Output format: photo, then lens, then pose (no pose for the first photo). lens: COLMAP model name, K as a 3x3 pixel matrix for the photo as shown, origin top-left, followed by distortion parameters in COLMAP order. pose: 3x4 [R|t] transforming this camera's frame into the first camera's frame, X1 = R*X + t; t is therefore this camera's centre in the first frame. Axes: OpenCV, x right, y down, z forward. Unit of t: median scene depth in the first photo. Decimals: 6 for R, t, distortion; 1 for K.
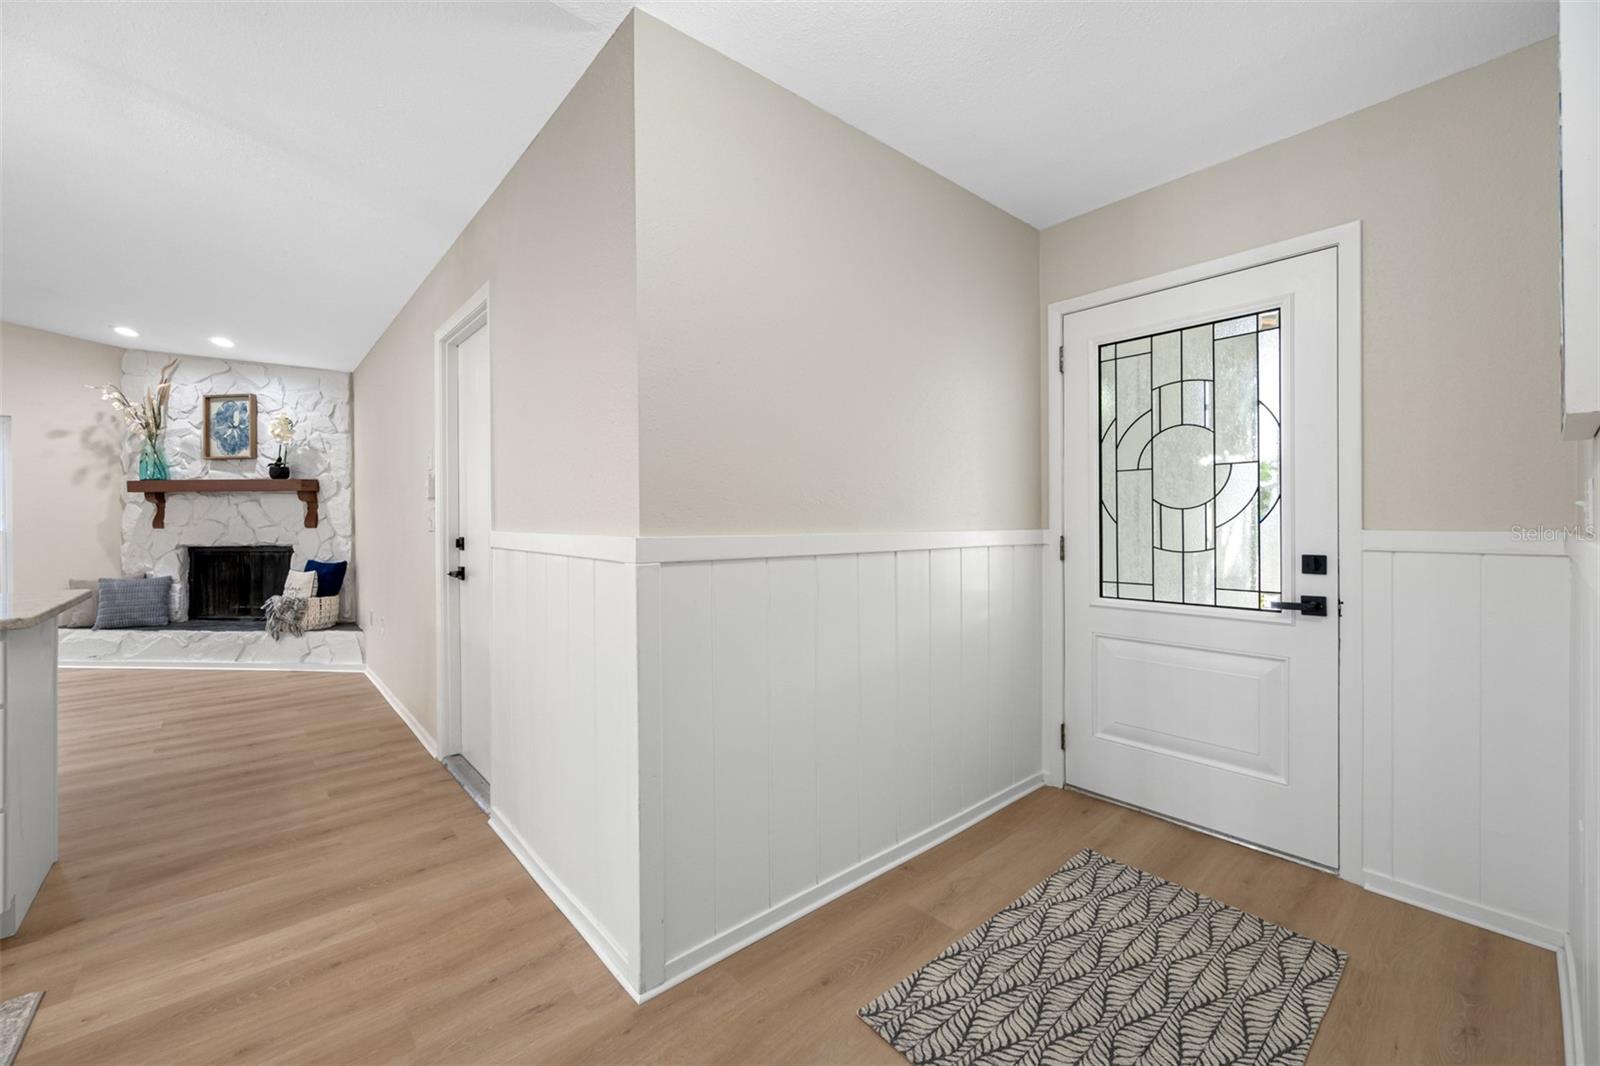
lens RADIAL K [[639.6, 0, 805.8], [0, 639.6, 521.9], [0, 0, 1]] dist [0.000580, 0.000199]
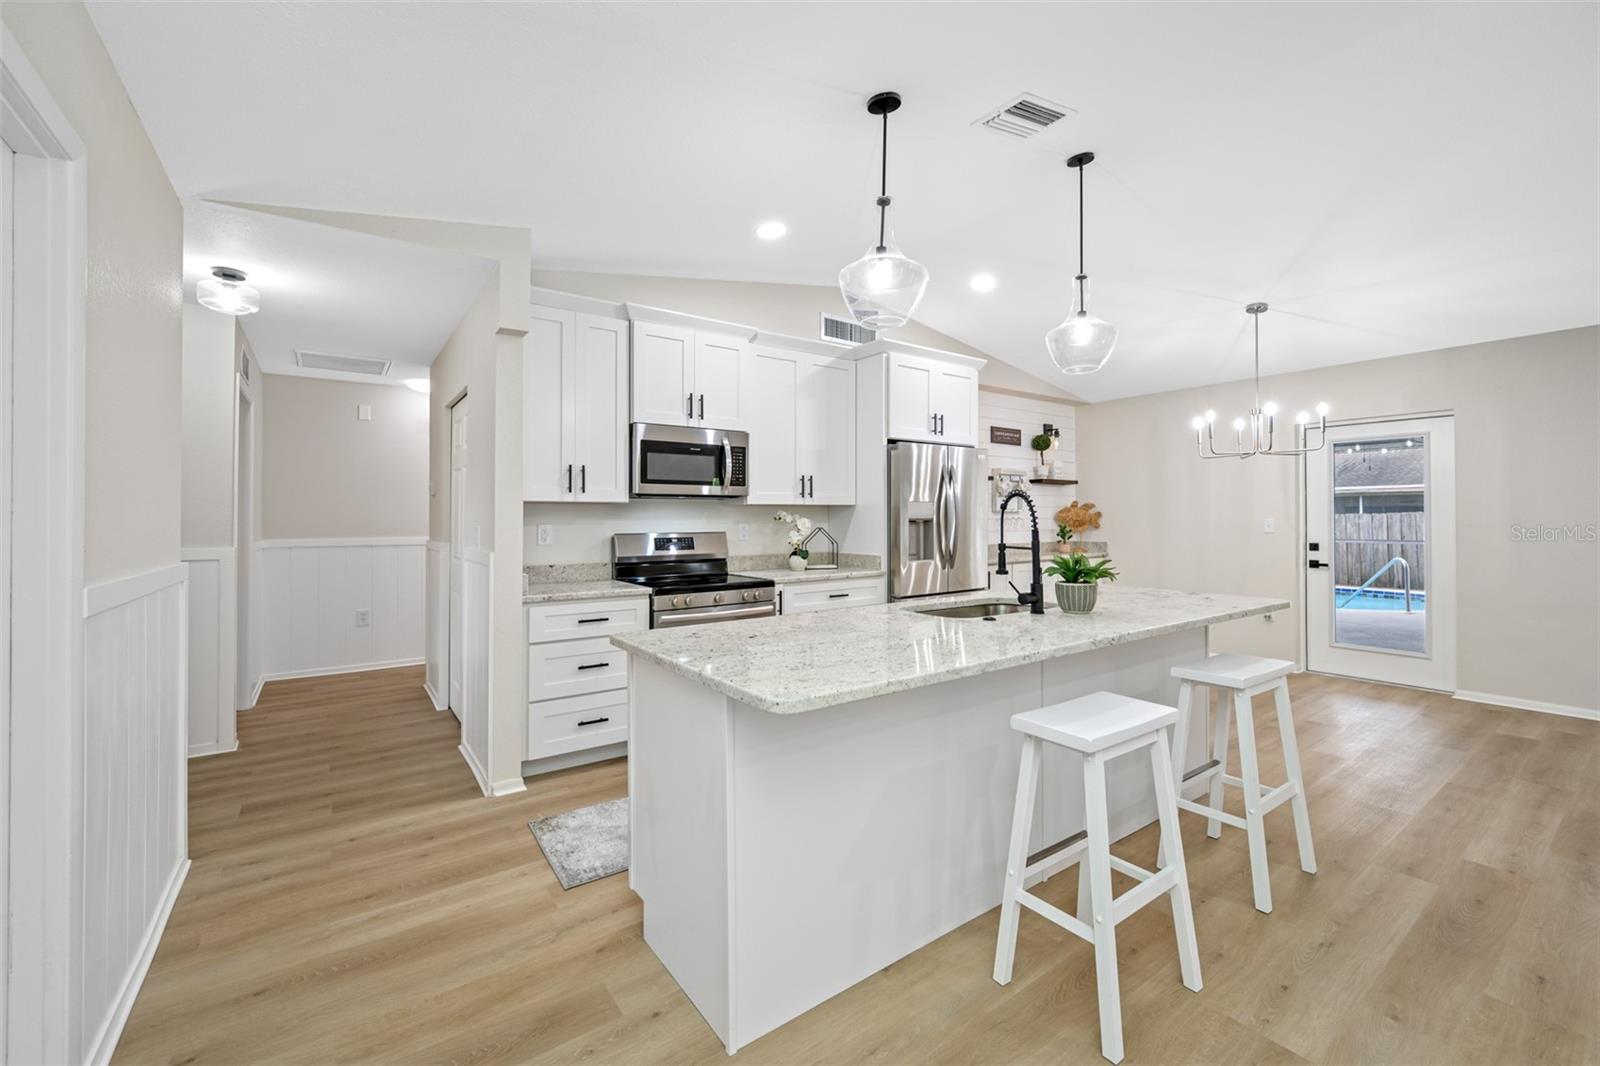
lens RADIAL K [[649.1, 0, 802.9], [0, 649.1, 512.6], [0, 0, 1]] dist [0.000482, 0.000052]
pose [[-0.995130, 0.009830, 0.098079, -0.544325], [0.009490, 0.999947, -0.003932, -0.020501], [-0.098112, -0.002983, -0.995171, 0.694240]]
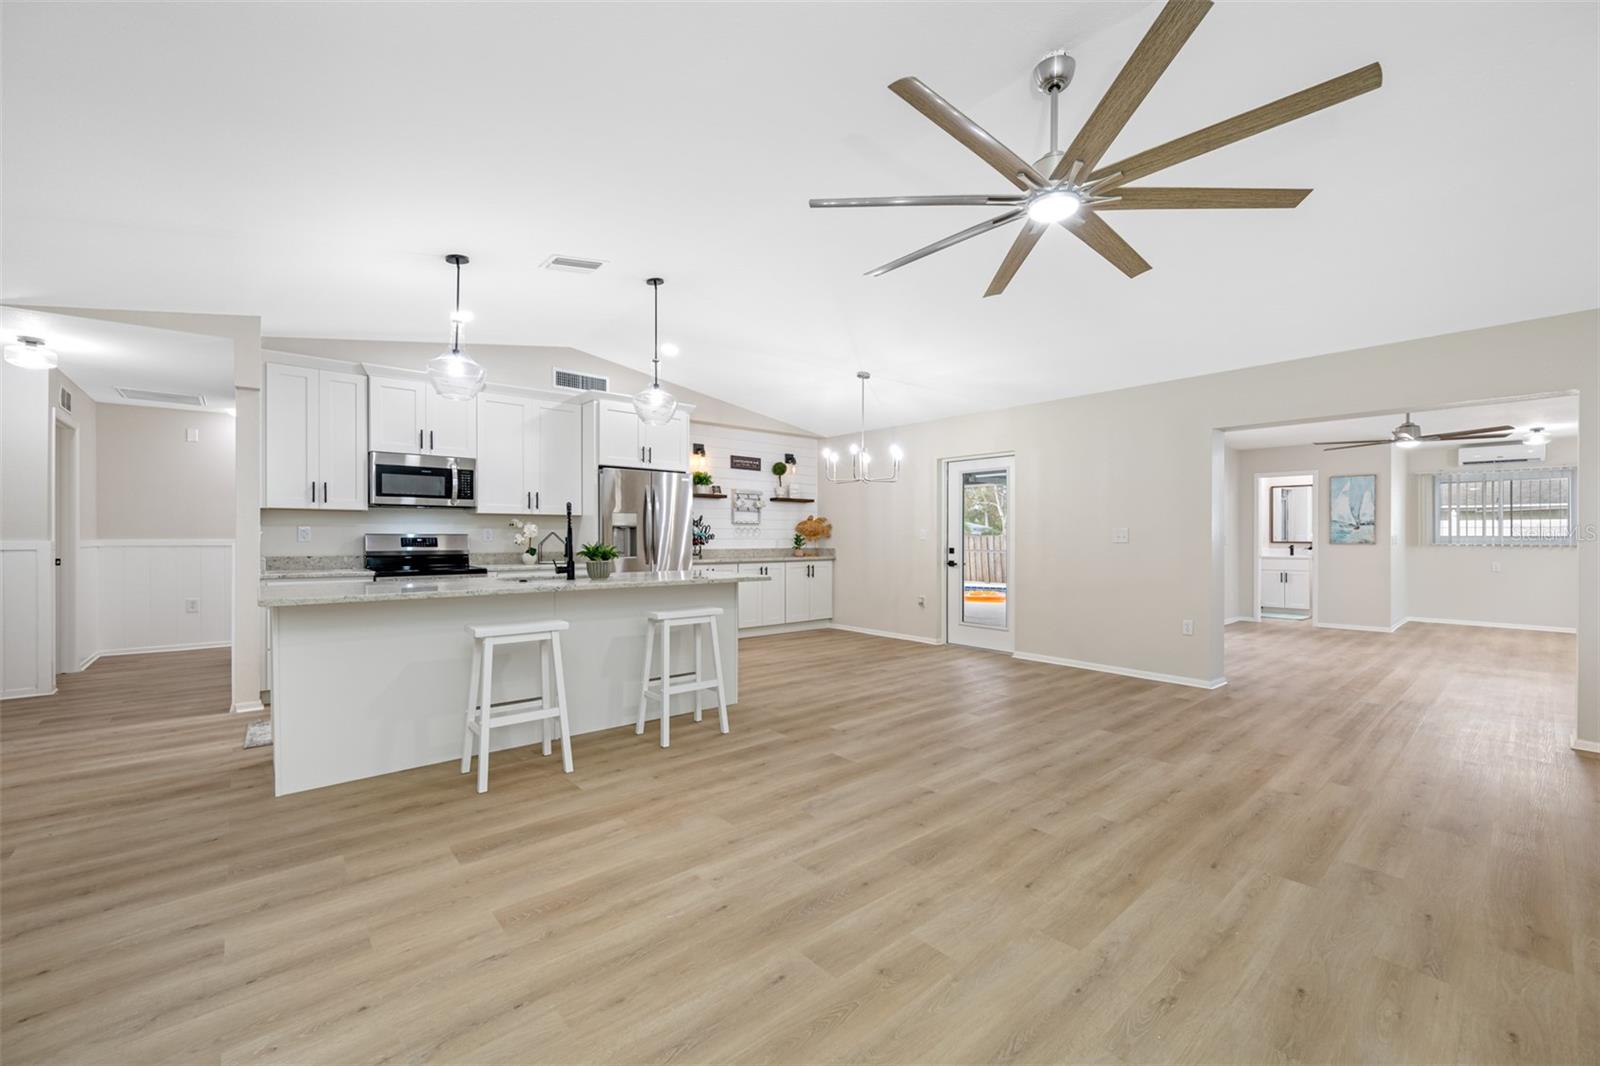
lens RADIAL K [[633.5, 0, 791.9], [0, 633.5, 540.7], [0, 0, 1]] dist [-0.001244, 0.000143]
pose [[-0.999844, 0.001738, 0.017582, -0.920570], [0.001968, 0.999912, 0.013084, -0.002472], [-0.017558, 0.013116, -0.999760, 0.928531]]
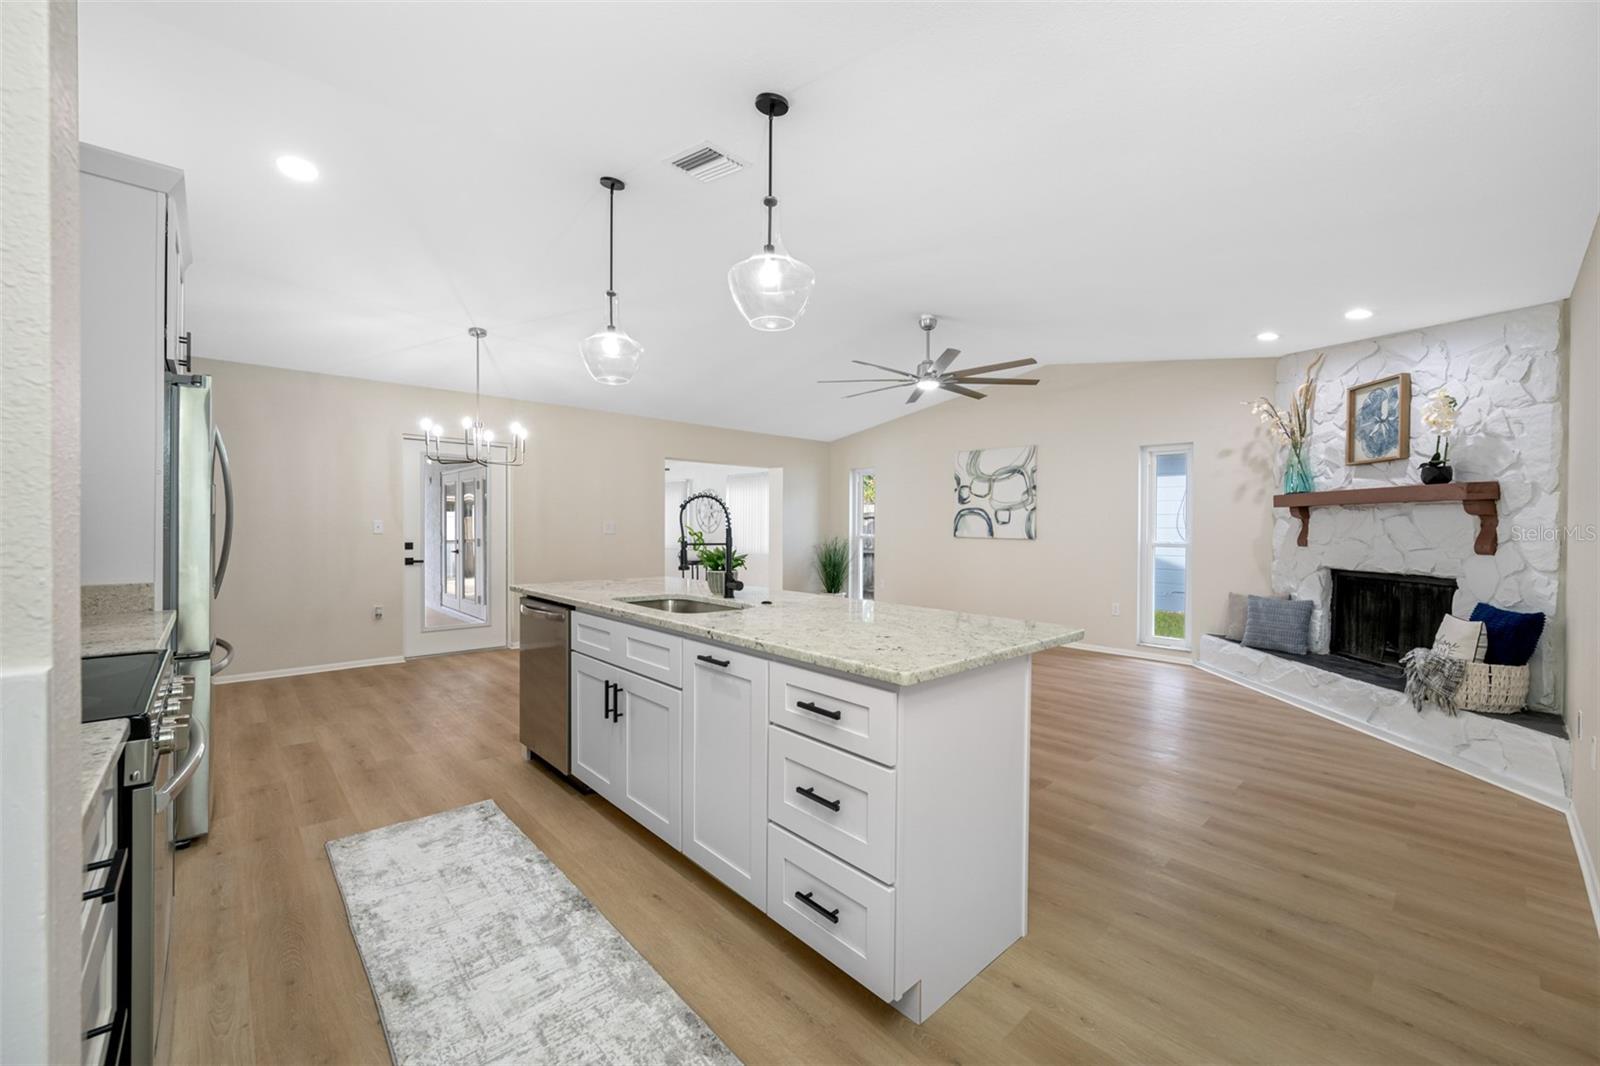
lens RADIAL K [[636.8, 0, 802.7], [0, 636.8, 529.2], [0, 0, 1]] dist [-0.000038, 0.000114]
pose [[0.021942, 0.011859, -0.999689, -0.126988], [-0.013813, 0.999838, 0.011557, -0.014881], [0.999664, 0.013555, 0.022102, 0.275456]]
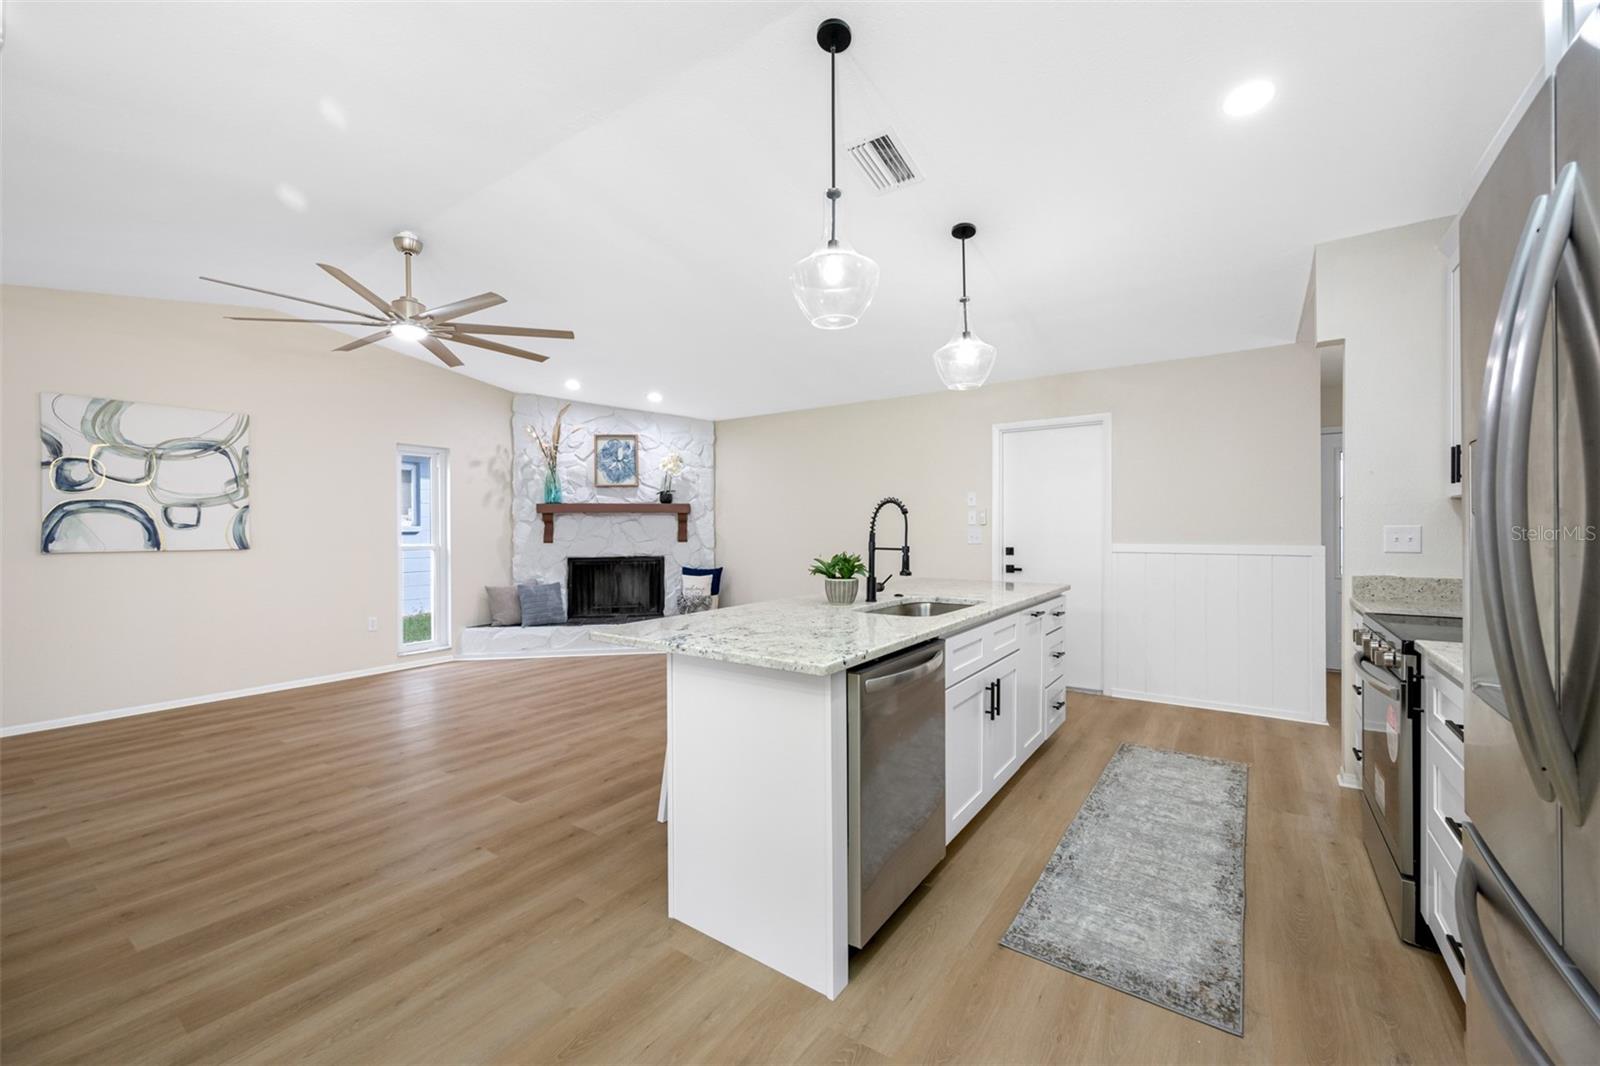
lens RADIAL K [[640.8, 0, 799.8], [0, 640.8, 529.1], [0, 0, 1]] dist [-0.000585, -0.000262]
pose [[0.971402, 0.000178, 0.237440, -0.849355], [0.001116, 0.999985, -0.005314, -0.009105], [-0.237438, 0.005427, 0.971388, -0.287602]]
